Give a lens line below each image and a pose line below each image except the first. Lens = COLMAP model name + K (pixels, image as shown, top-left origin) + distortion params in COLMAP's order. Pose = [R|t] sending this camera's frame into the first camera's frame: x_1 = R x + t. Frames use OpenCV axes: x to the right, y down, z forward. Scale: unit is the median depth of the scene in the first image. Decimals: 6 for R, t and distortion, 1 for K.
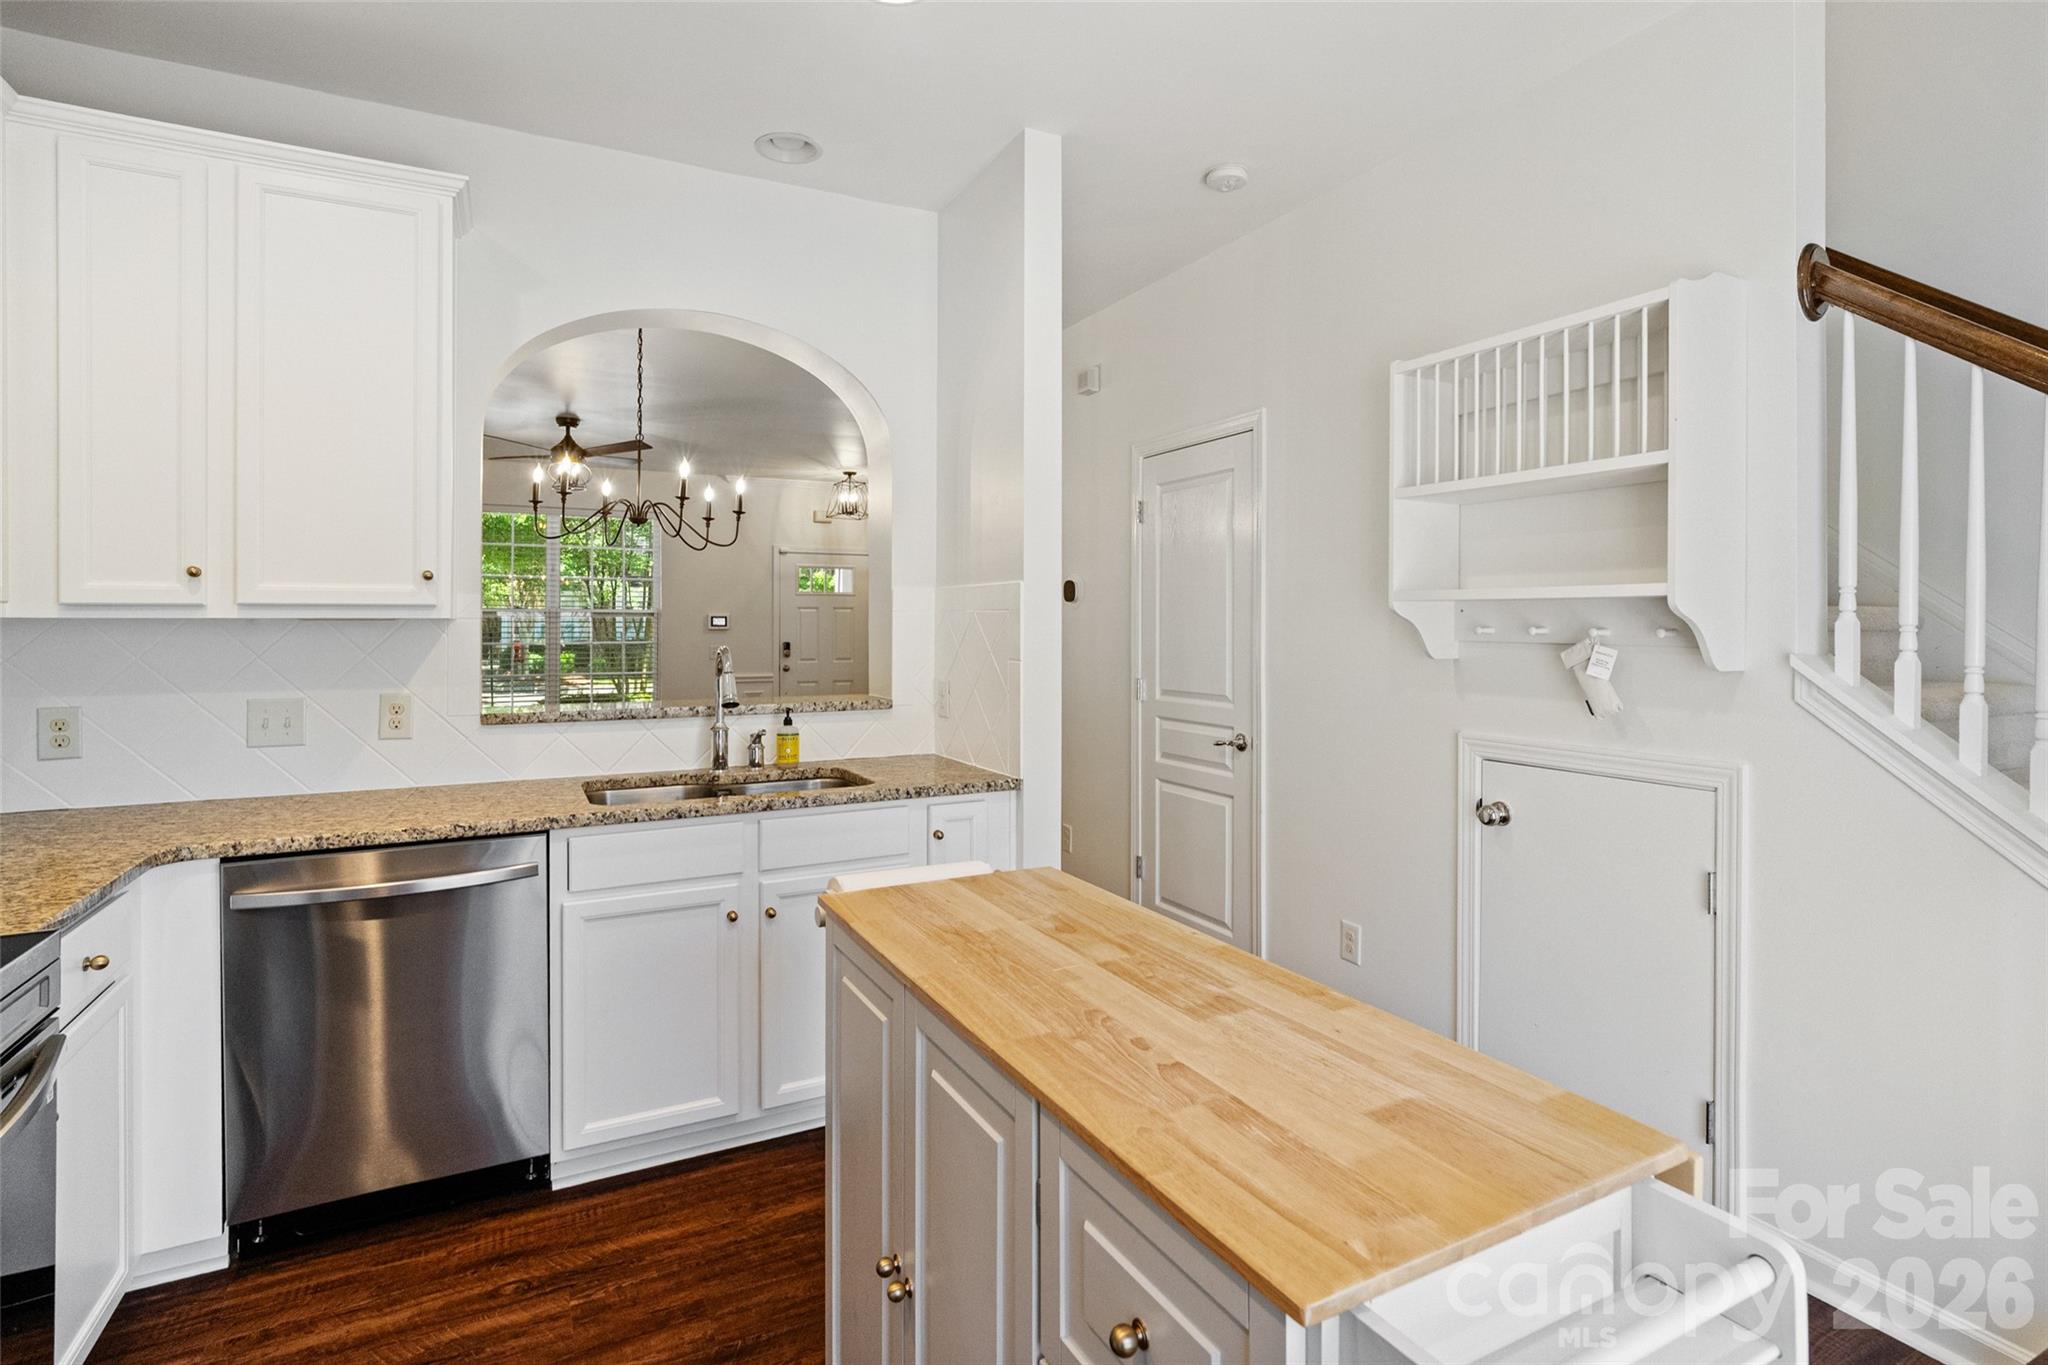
lens RADIAL K [[997.9, 0, 1026.5], [0, 997.9, 621.3], [0, 0, 1]] dist [-0.003899, -0.000202]
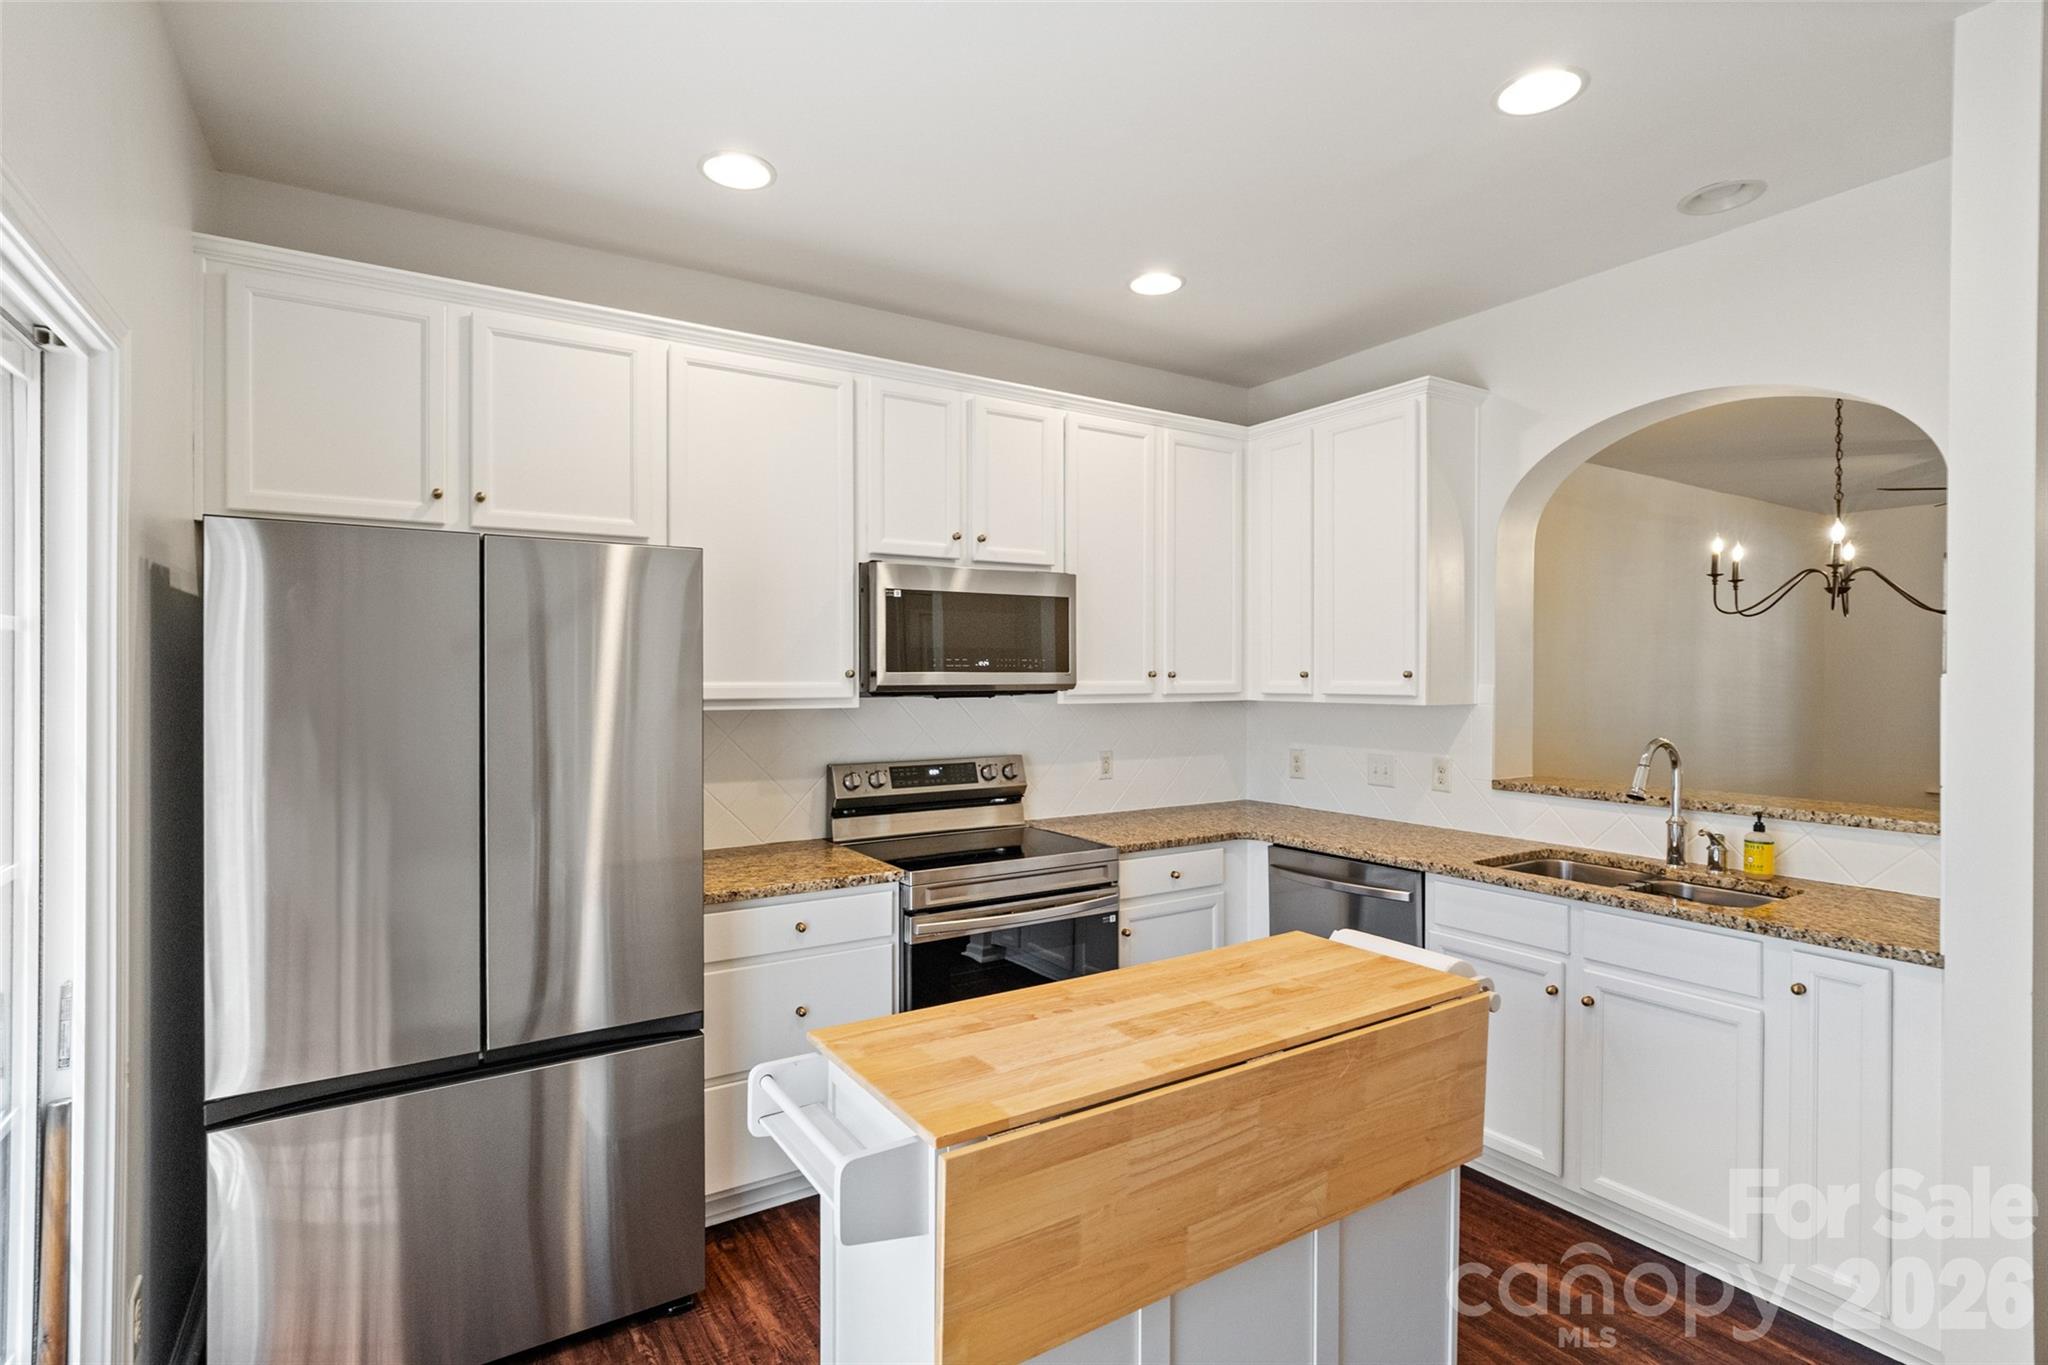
lens RADIAL K [[997.9, 0, 1043.6], [0, 997.9, 679.3], [0, 0, 1]] dist [-0.003899, -0.000202]
pose [[0.101723, 0.004815, -0.994801, 0.794237], [0.003109, 0.999982, 0.005158, -0.051641], [0.994808, -0.003618, 0.101706, 0.384413]]
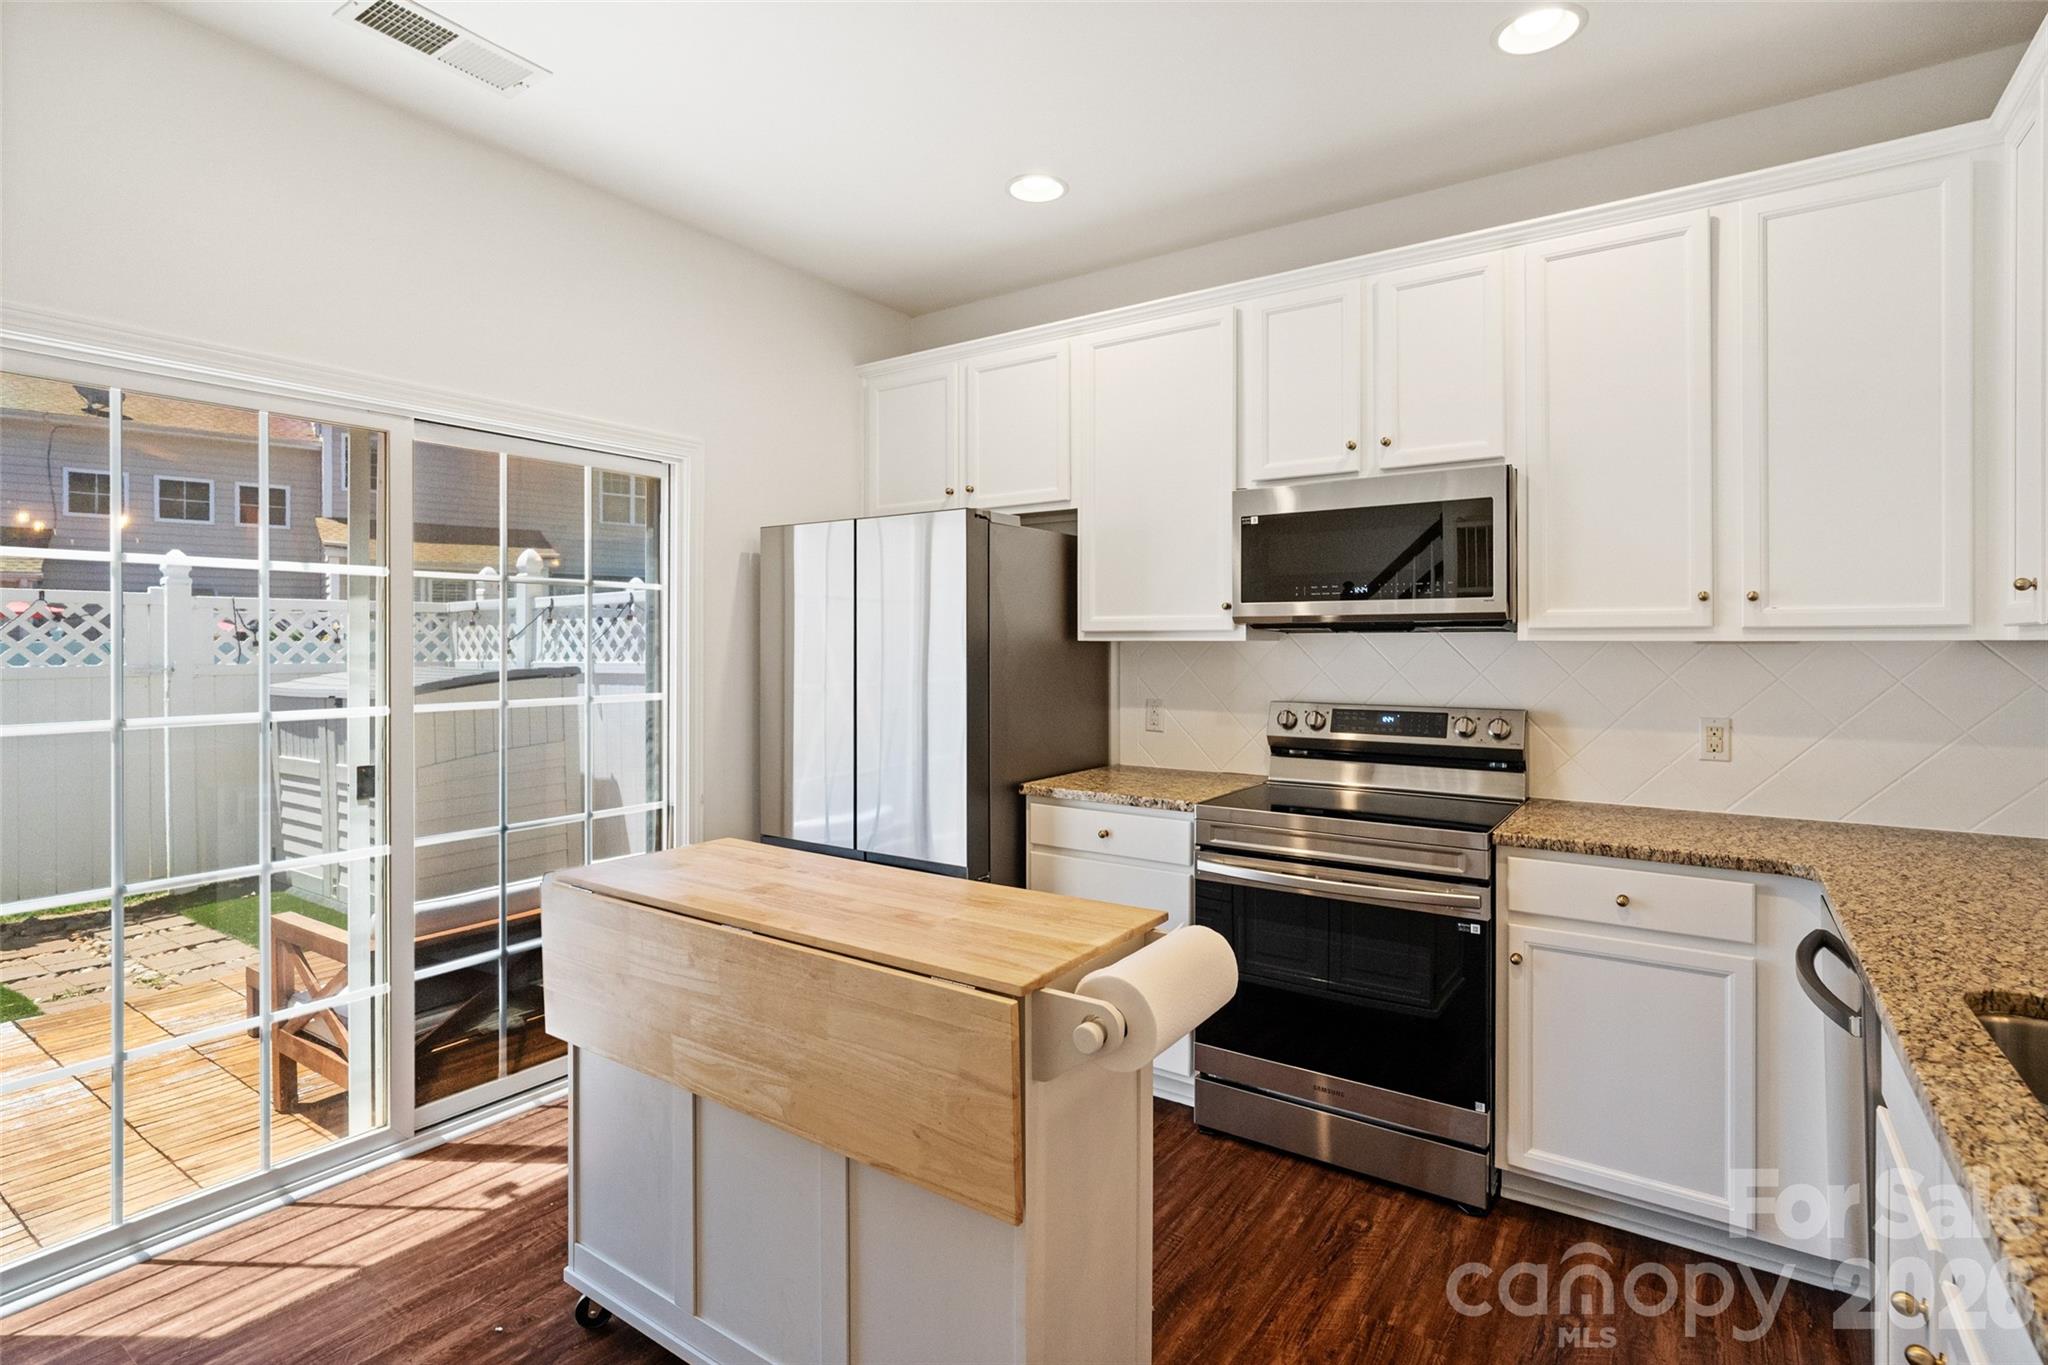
lens RADIAL K [[997.9, 0, 992.6], [0, 997.9, 638.0], [0, 0, 1]] dist [-0.003899, -0.000202]
pose [[-0.887395, -0.000513, -0.461009, 0.318038], [0.002060, 0.999985, -0.005078, -0.002699], [0.461004, -0.005456, -0.887381, 1.322129]]
